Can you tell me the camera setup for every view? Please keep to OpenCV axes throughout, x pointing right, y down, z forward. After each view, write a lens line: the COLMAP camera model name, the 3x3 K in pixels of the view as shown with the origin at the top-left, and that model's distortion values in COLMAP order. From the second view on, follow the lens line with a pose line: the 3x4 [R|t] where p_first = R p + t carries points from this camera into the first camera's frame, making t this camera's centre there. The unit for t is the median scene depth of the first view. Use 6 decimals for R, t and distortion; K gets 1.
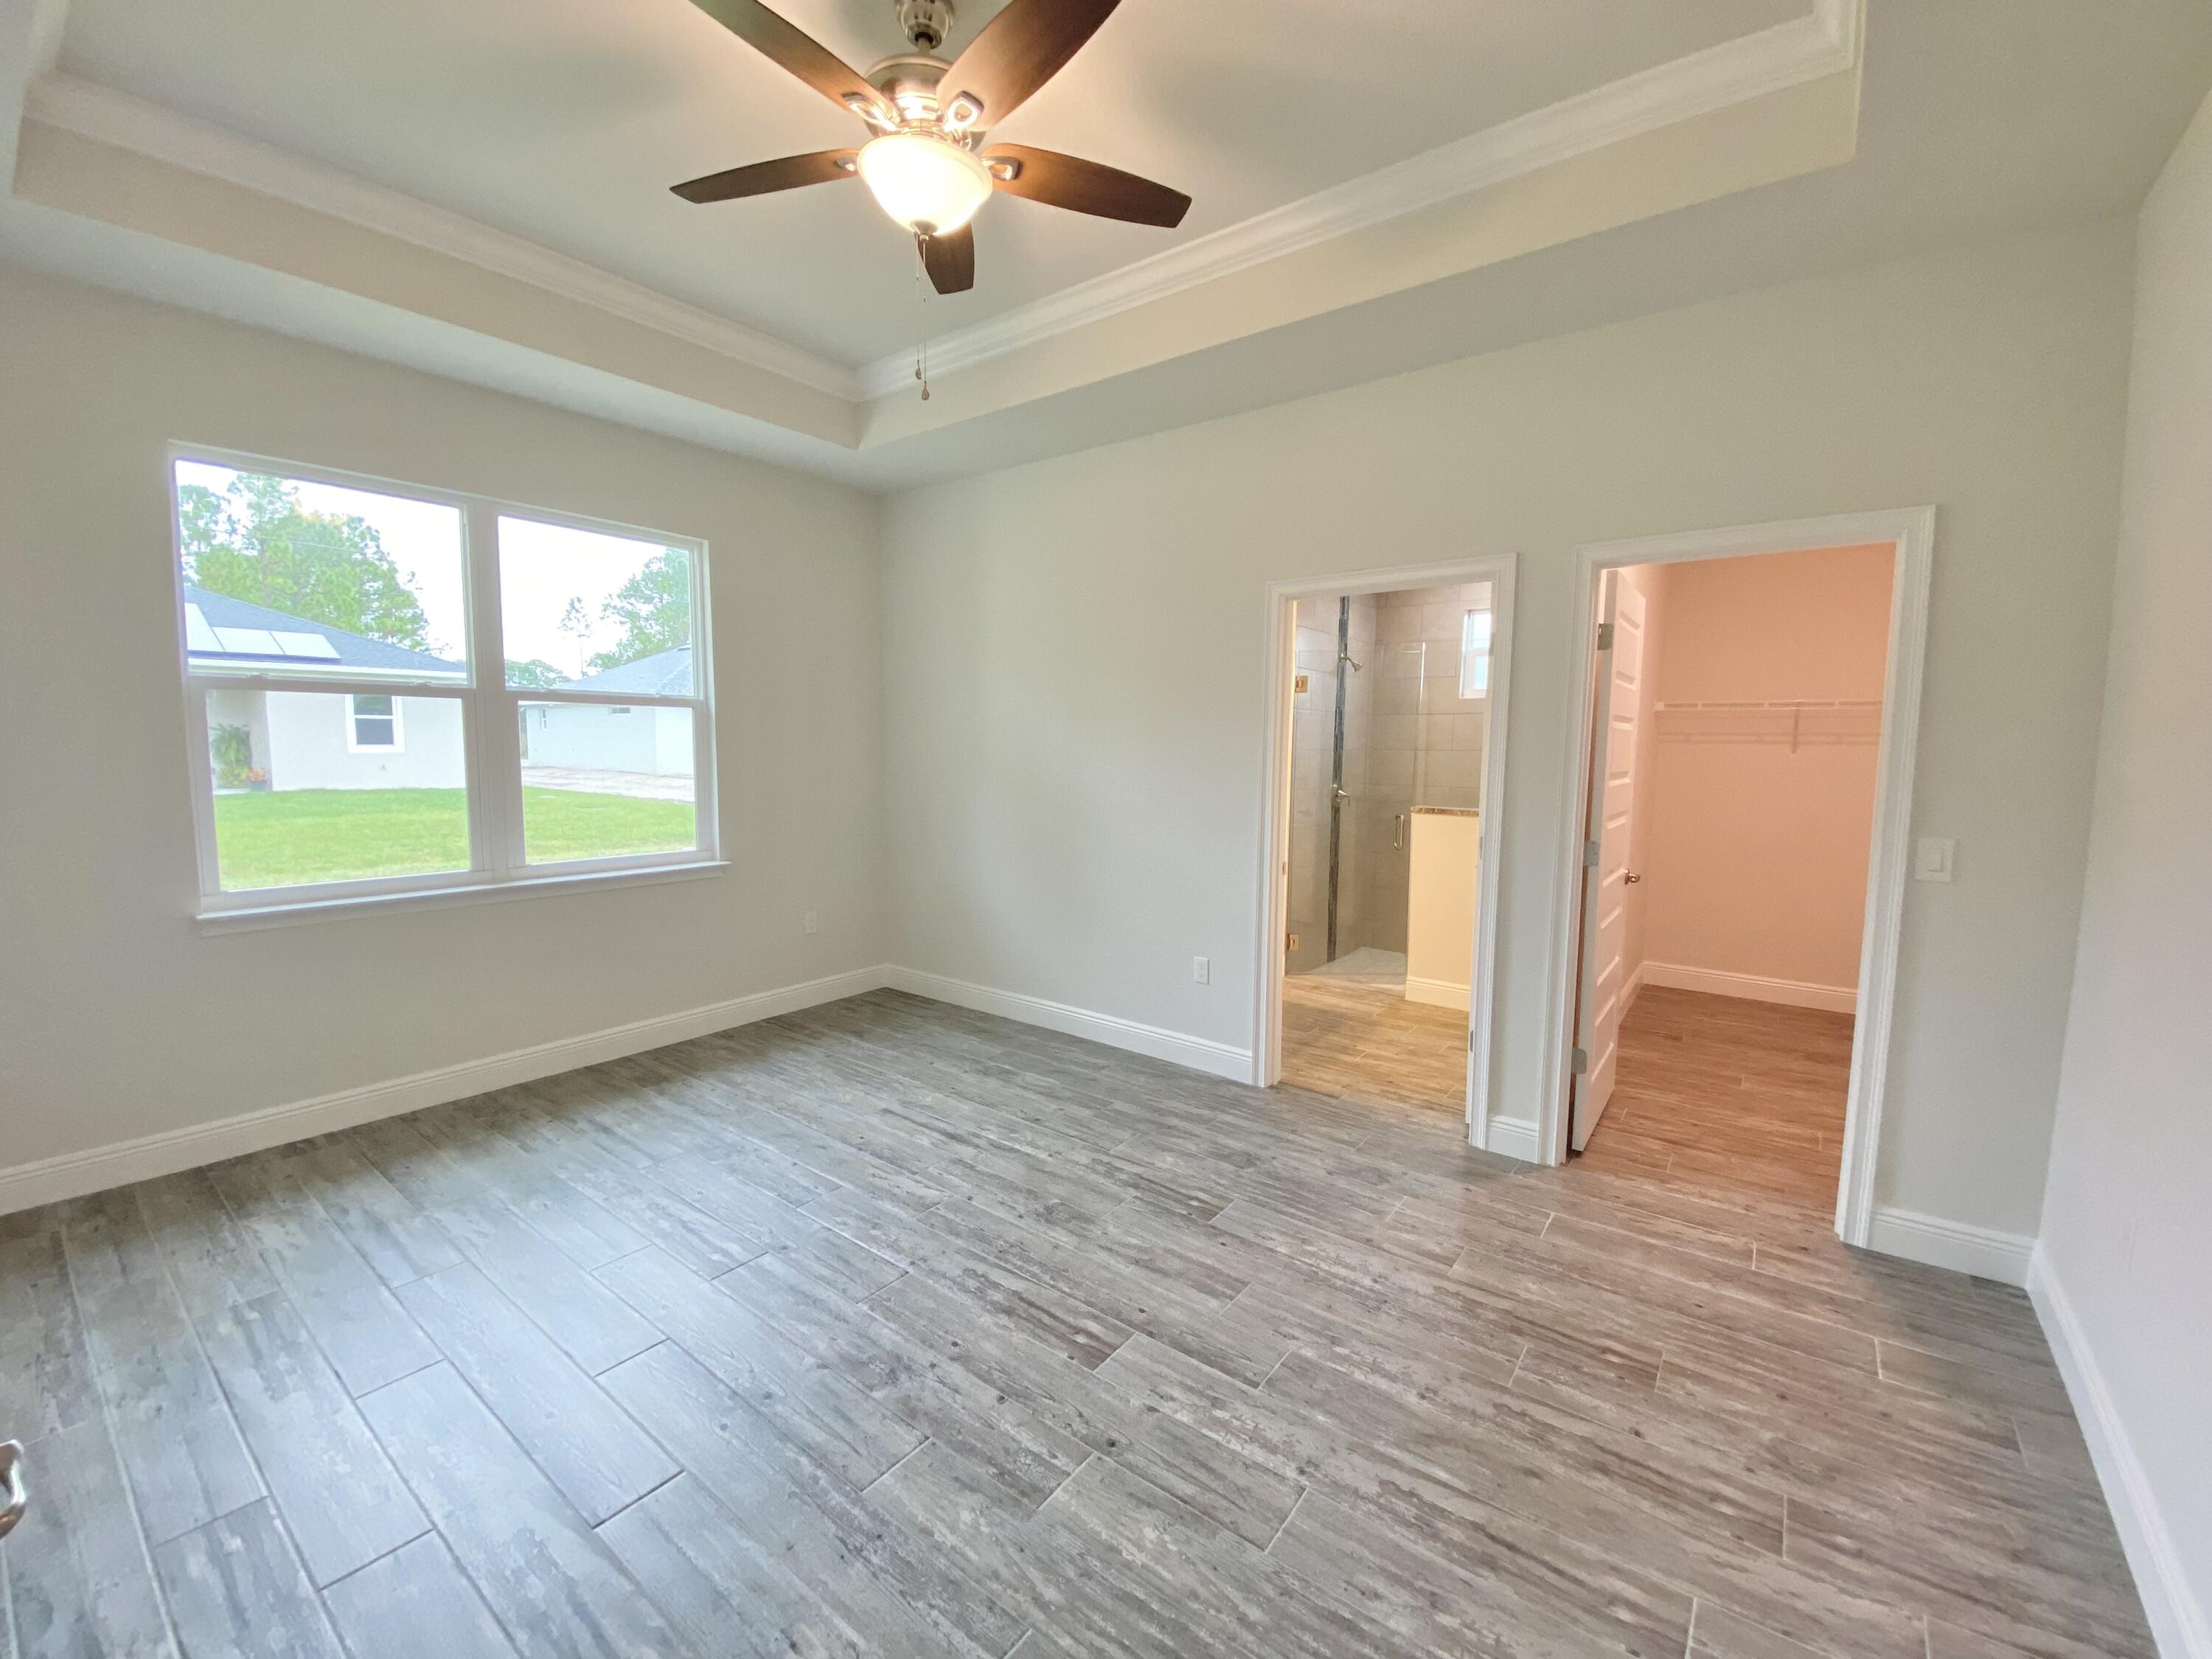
lens RADIAL K [[897.9, 0, 1098.6], [0, 897.9, 836.1], [0, 0, 1]] dist [0.001803, -0.017378]
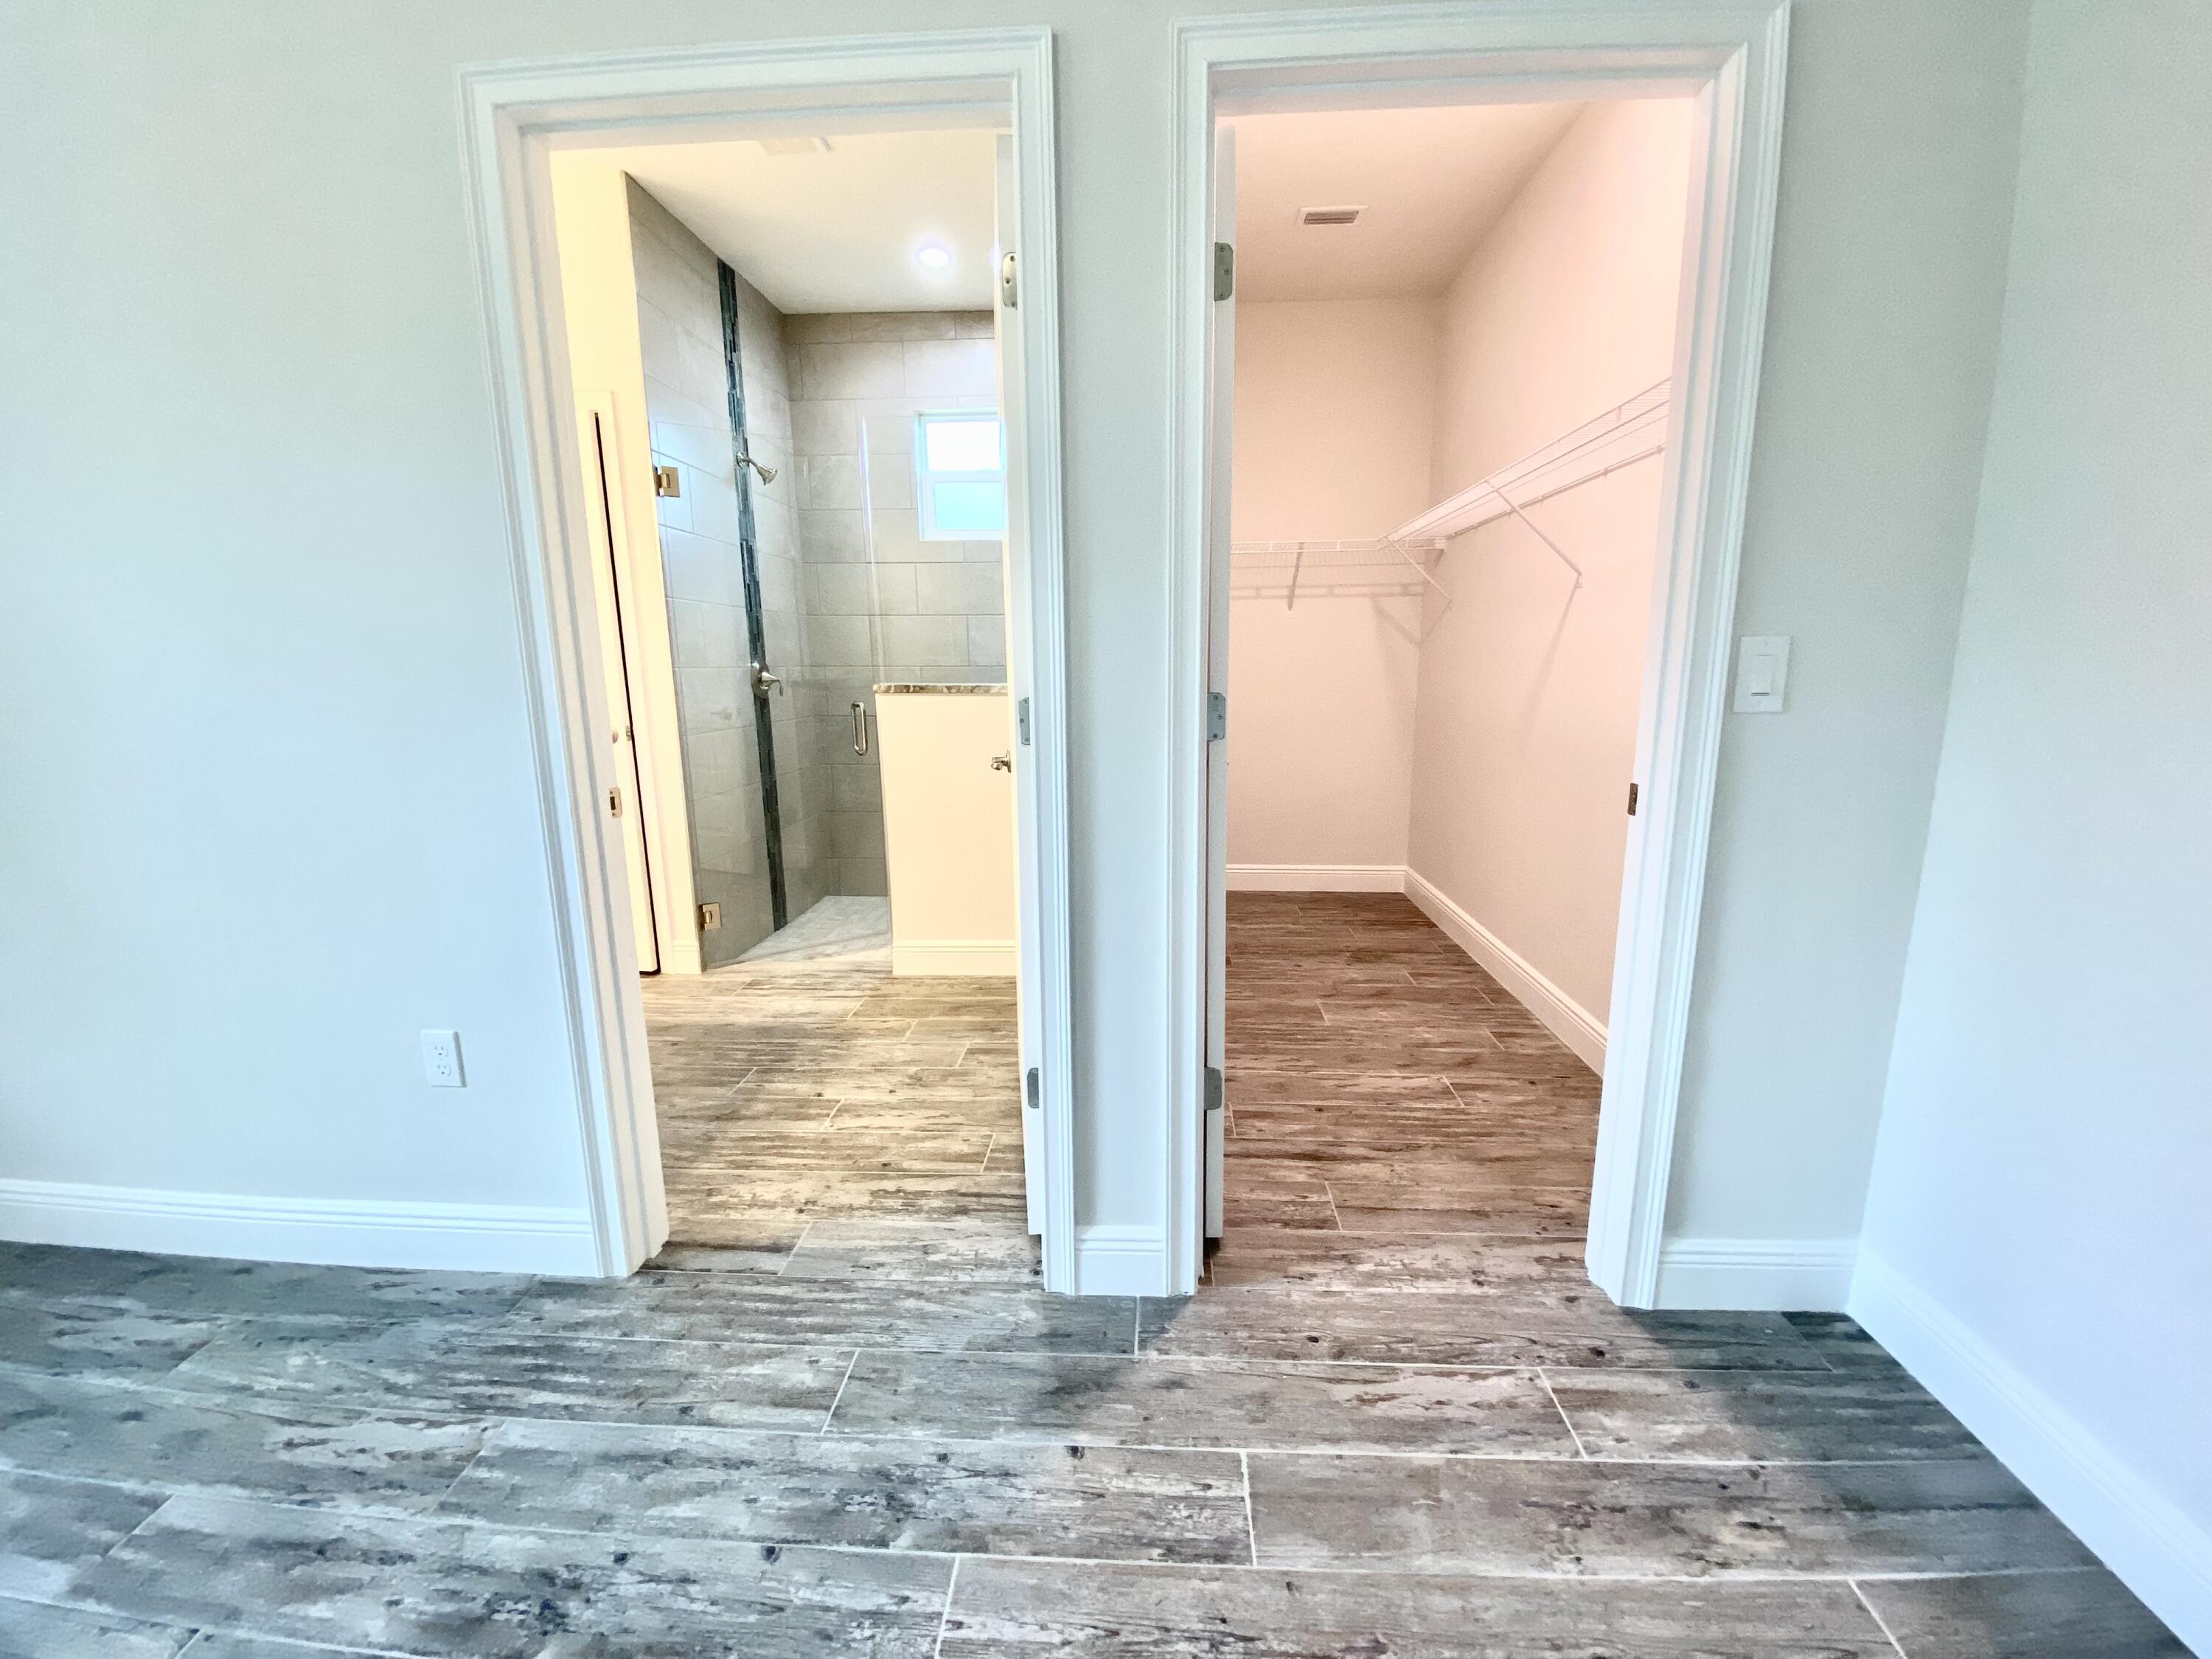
lens RADIAL K [[897.9, 0, 1098.6], [0, 897.9, 836.1], [0, 0, 1]] dist [0.001803, -0.017378]
pose [[0.834377, -0.124118, 0.537039, 0.169967], [0.076078, 0.990925, 0.110818, 0.022418], [-0.545919, -0.051607, 0.836247, 0.499457]]
